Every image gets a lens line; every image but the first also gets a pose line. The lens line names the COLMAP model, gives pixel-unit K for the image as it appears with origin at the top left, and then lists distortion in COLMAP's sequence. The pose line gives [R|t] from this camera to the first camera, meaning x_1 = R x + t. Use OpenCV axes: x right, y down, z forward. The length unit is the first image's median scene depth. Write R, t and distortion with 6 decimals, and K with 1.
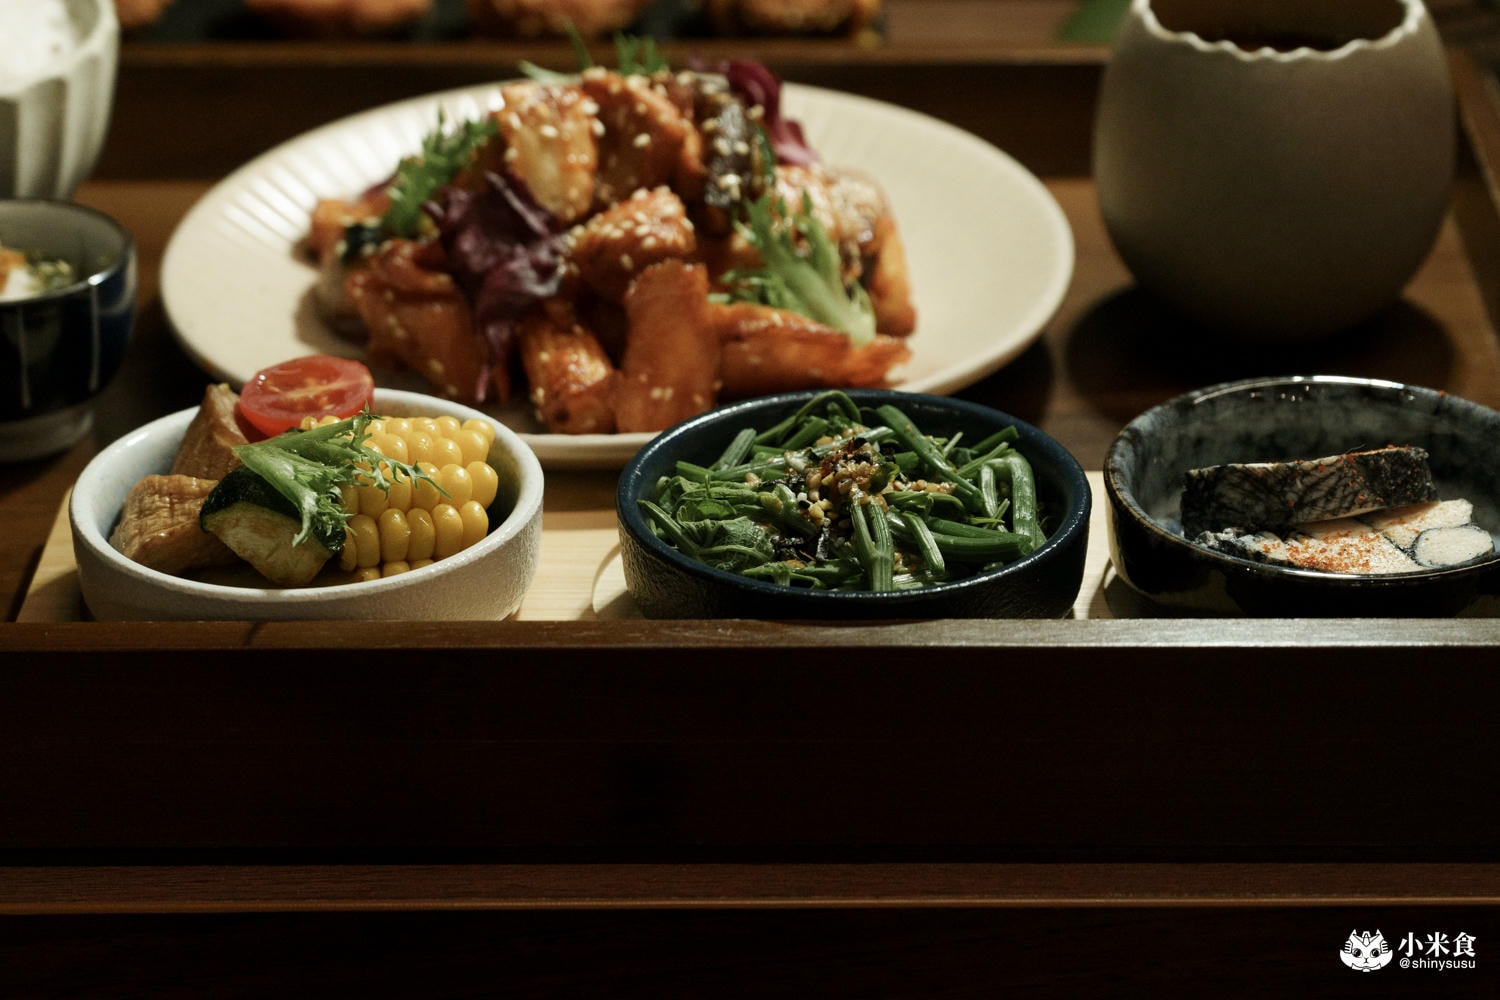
lens RADIAL K [[3965.3, 0, 750.0], [0, 3965.3, 500.0], [0, 0, 1]] dist [-0.053174, -0.494923]
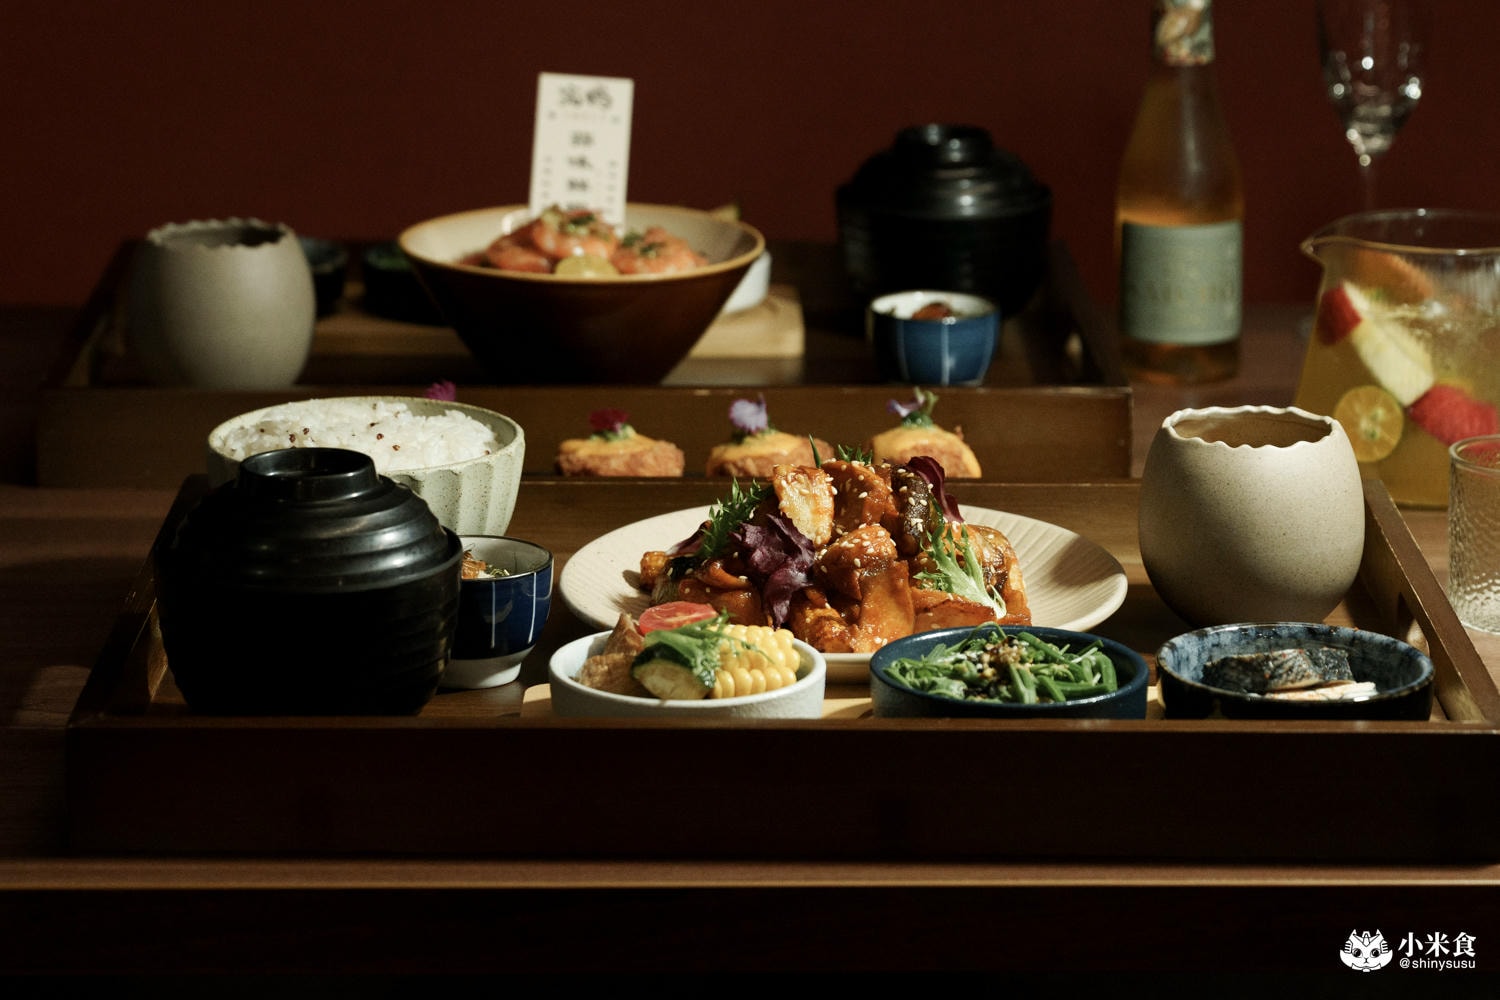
lens RADIAL K [[3965.3, 0, 750.0], [0, 3965.3, 500.0], [0, 0, 1]] dist [-0.053174, -0.494923]
pose [[0.999986, -0.001823, 0.004882, -0.090827], [0.002744, 0.980641, -0.195793, 0.254974], [-0.004430, 0.195804, 0.980633, -0.661921]]
